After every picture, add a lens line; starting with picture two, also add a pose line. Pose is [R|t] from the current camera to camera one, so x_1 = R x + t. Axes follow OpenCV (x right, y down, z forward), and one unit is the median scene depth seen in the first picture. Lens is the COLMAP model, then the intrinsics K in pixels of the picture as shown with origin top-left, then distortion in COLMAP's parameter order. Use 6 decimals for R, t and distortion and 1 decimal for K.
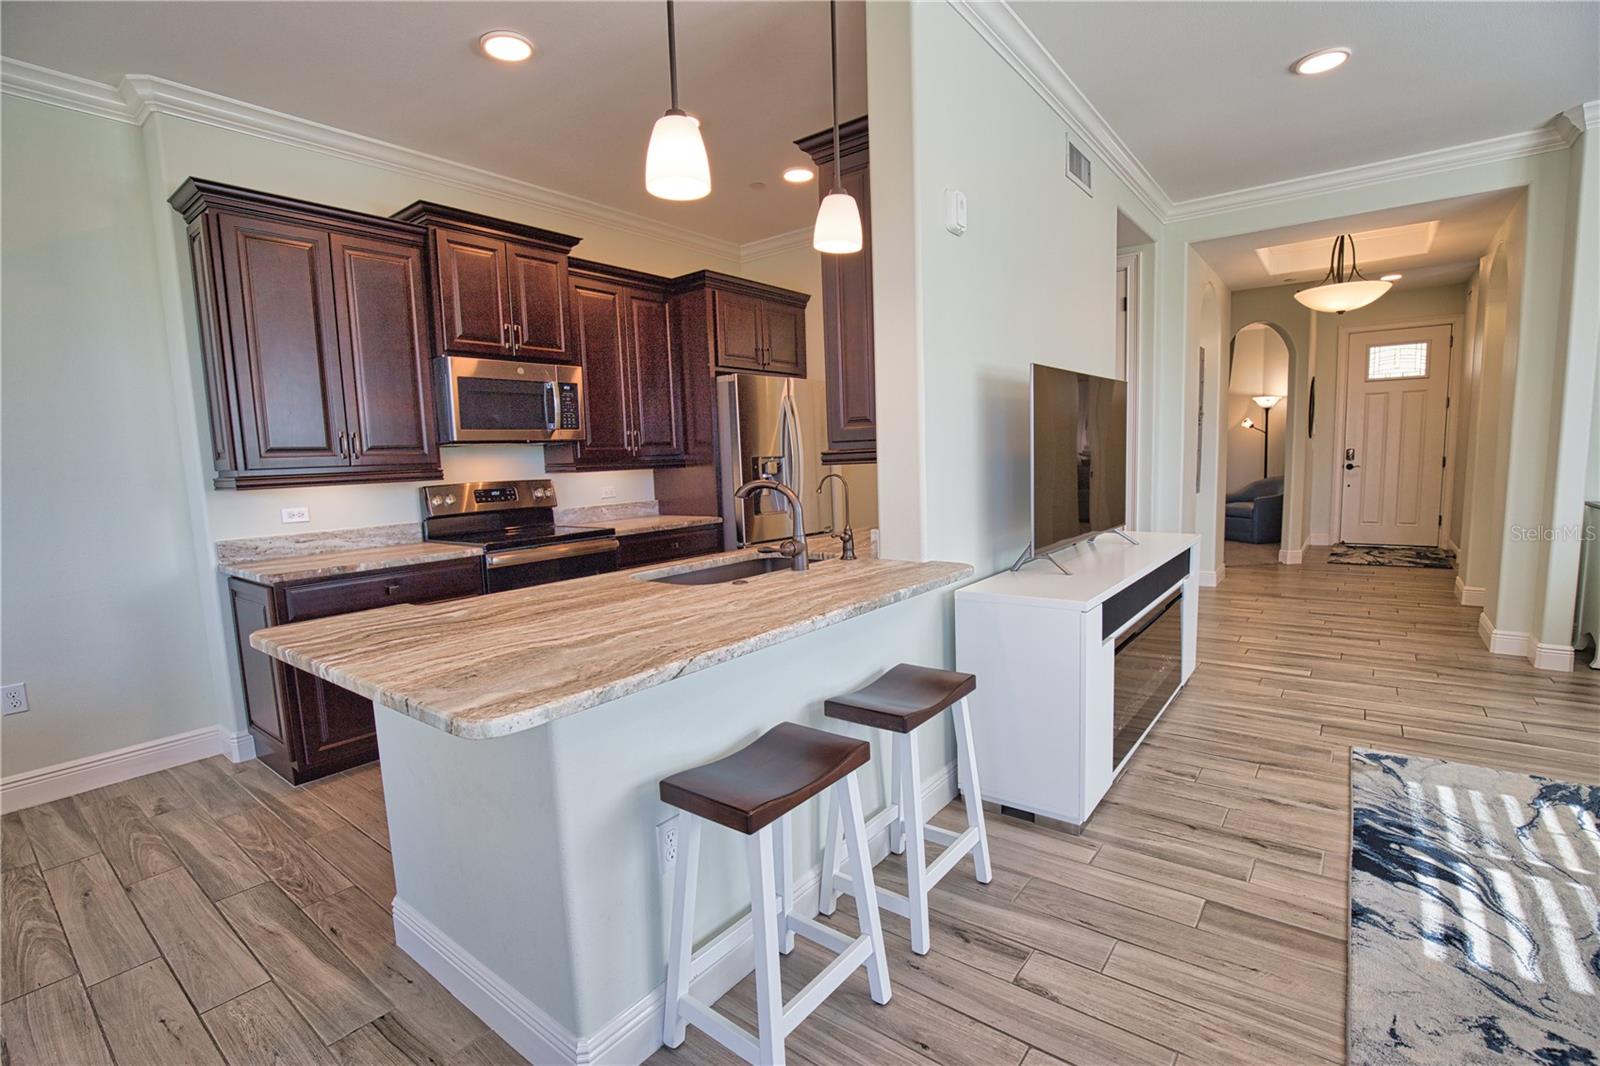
lens RADIAL K [[724.6, 0, 804.6], [0, 724.6, 544.3], [0, 0, 1]] dist [-0.034715, 0.006158]
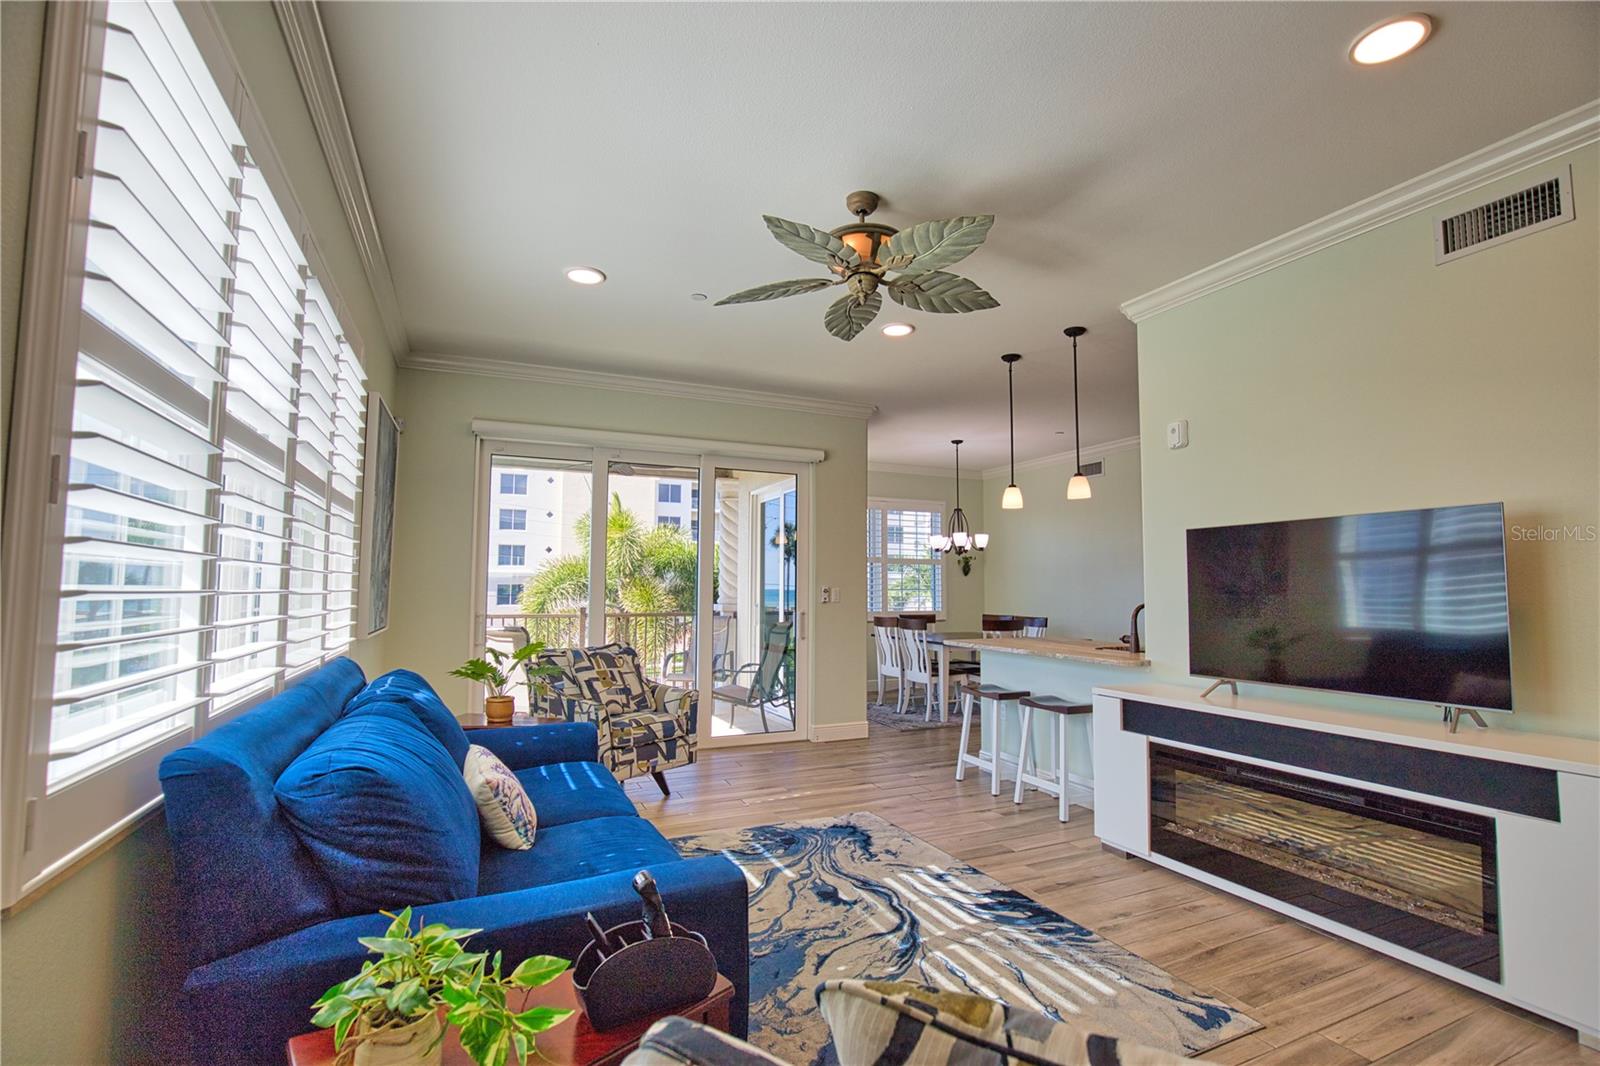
lens RADIAL K [[728.3, 0, 807.5], [0, 728.3, 542.8], [0, 0, 1]] dist [-0.032981, 0.006046]
pose [[-0.463529, -0.022091, -0.885806, 2.182869], [-0.097633, 0.994876, 0.026278, -0.226133], [0.880687, 0.098664, -0.463310, 1.189250]]
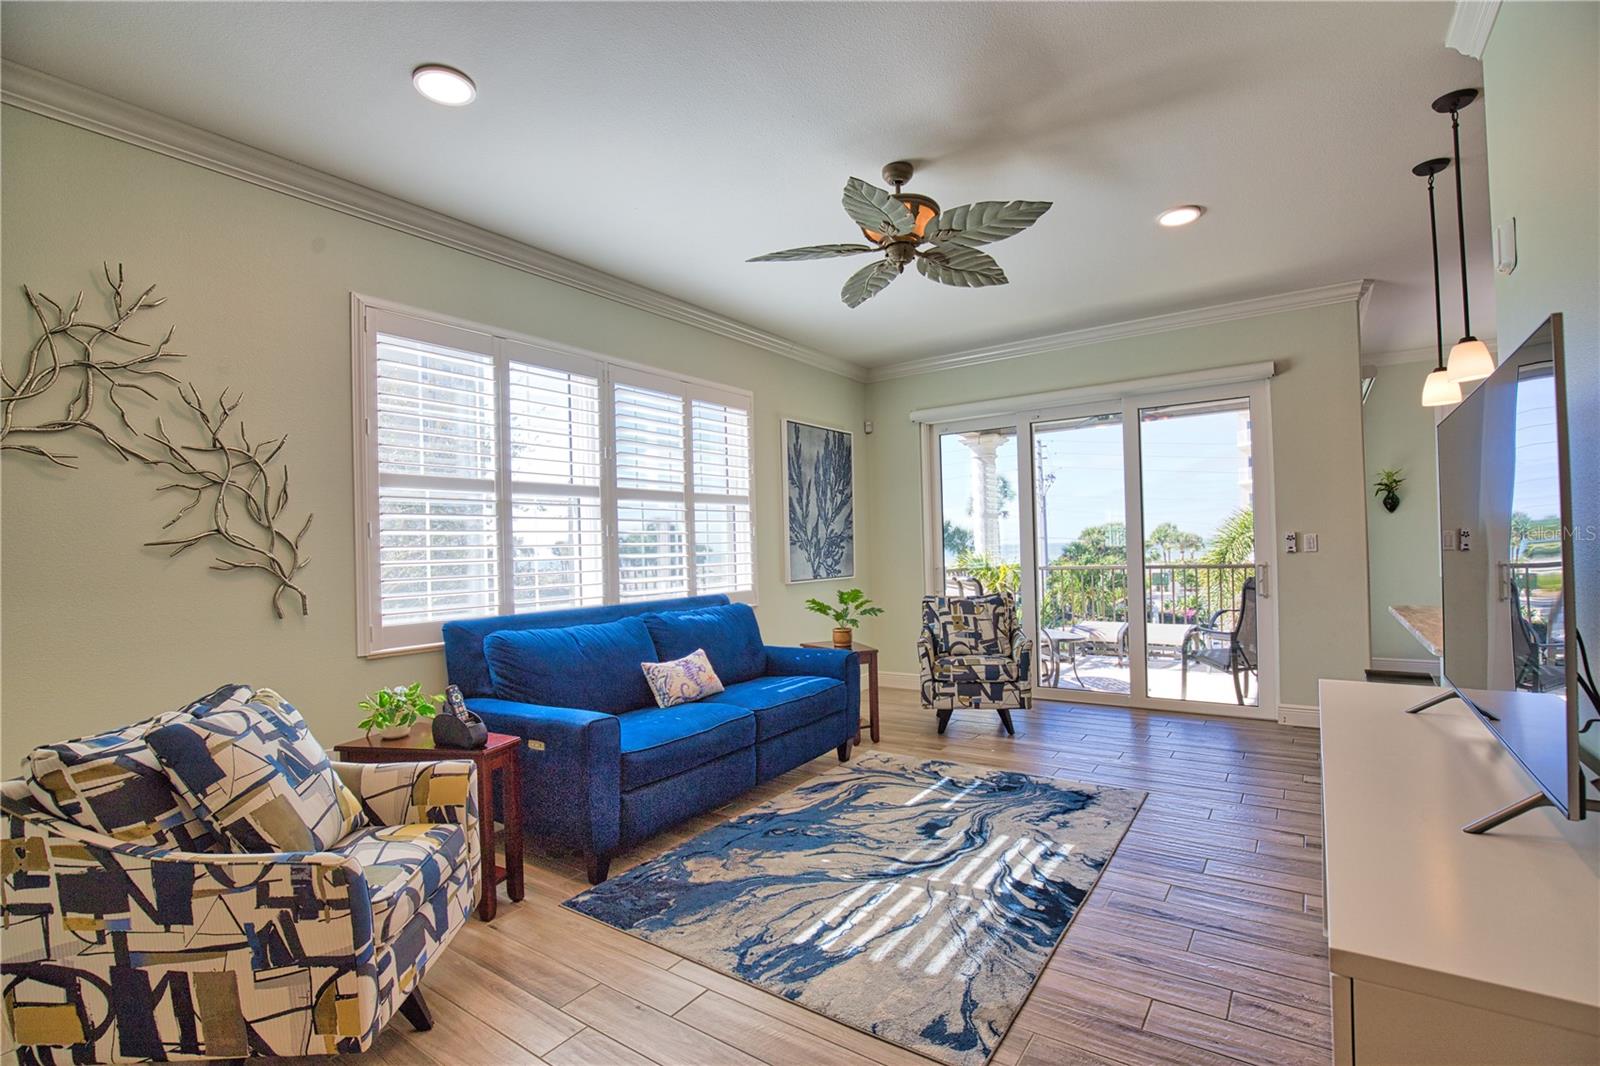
lens RADIAL K [[729.4, 0, 818.6], [0, 729.4, 544.4], [0, 0, 1]] dist [-0.031281, 0.000213]
pose [[-0.996142, 0.061443, -0.062654, 1.228928], [0.053540, 0.991227, 0.120842, -0.298625], [0.069530, 0.117022, -0.990692, 2.047969]]
